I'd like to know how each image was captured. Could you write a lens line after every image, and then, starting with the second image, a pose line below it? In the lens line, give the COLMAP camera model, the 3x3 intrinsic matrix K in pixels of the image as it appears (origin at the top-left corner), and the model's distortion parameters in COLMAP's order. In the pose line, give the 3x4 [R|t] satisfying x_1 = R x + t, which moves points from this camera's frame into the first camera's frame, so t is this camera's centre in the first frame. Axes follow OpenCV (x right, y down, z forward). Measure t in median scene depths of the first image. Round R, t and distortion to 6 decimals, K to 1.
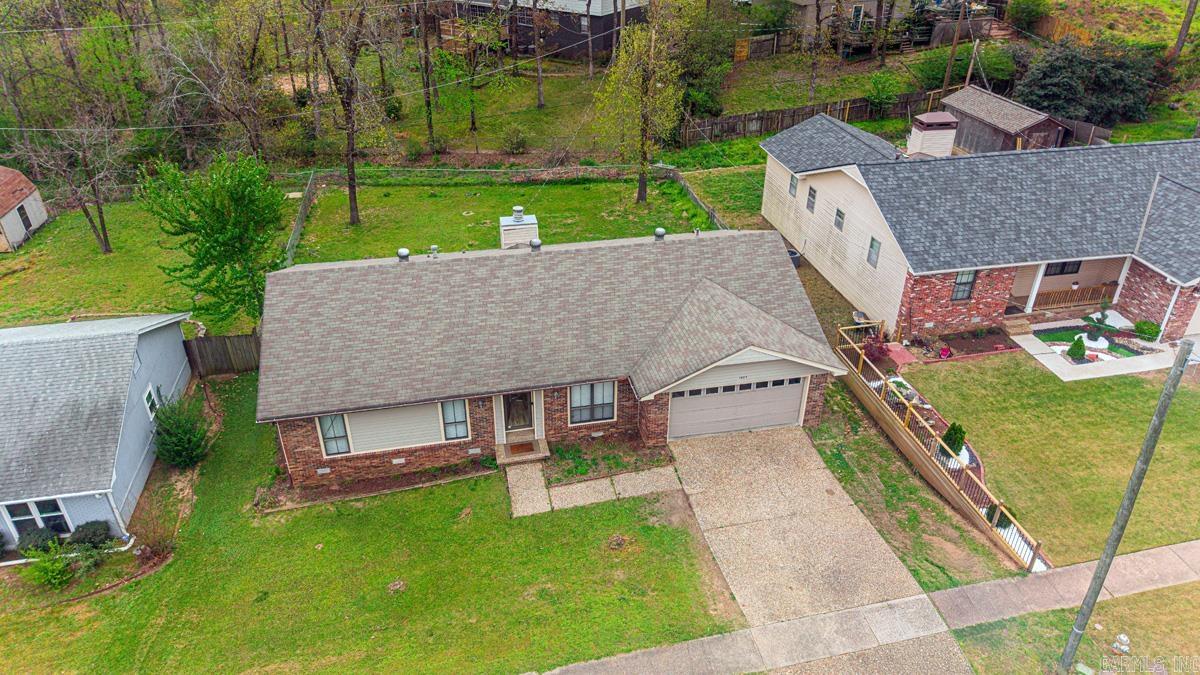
lens RADIAL K [[805.0, 0, 597.5], [0, 805.0, 337.4], [0, 0, 1]] dist [0.018957, -0.020305]
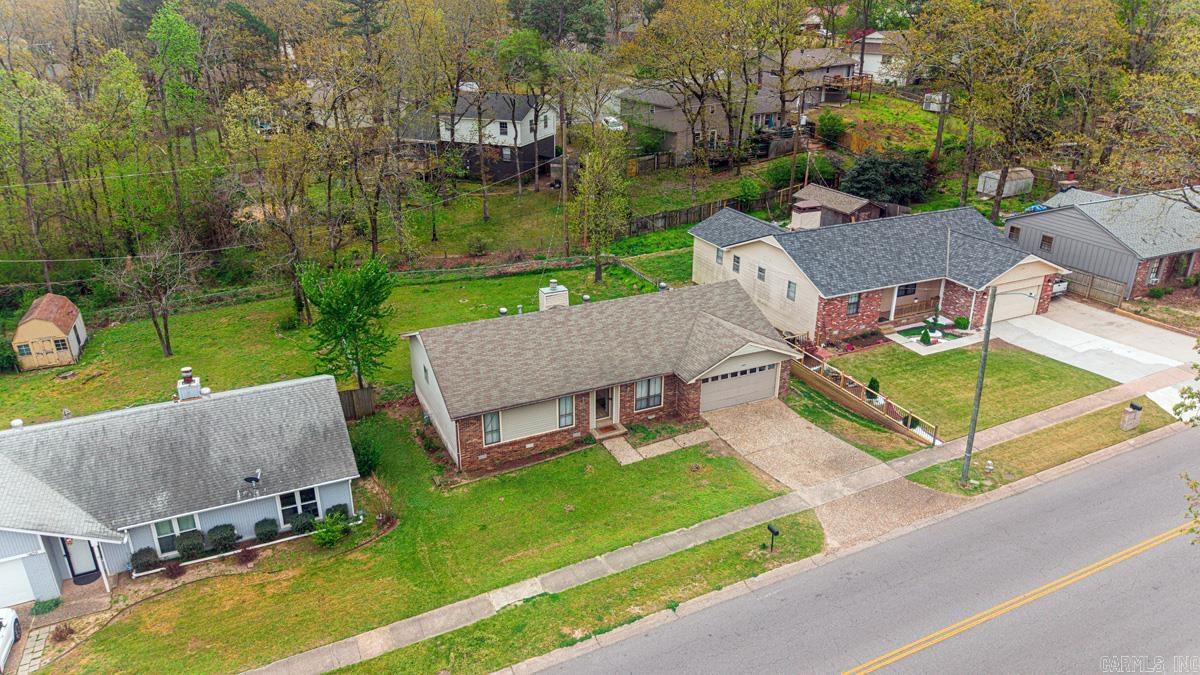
lens RADIAL K [[804.2, 0, 597.1], [0, 804.2, 333.7], [0, 0, 1]] dist [0.062961, -0.103852]
pose [[0.973862, -0.089283, 0.208855, -0.366770], [0.118144, 0.984443, -0.130051, 0.139419], [-0.193995, 0.151327, 0.969261, -0.418140]]
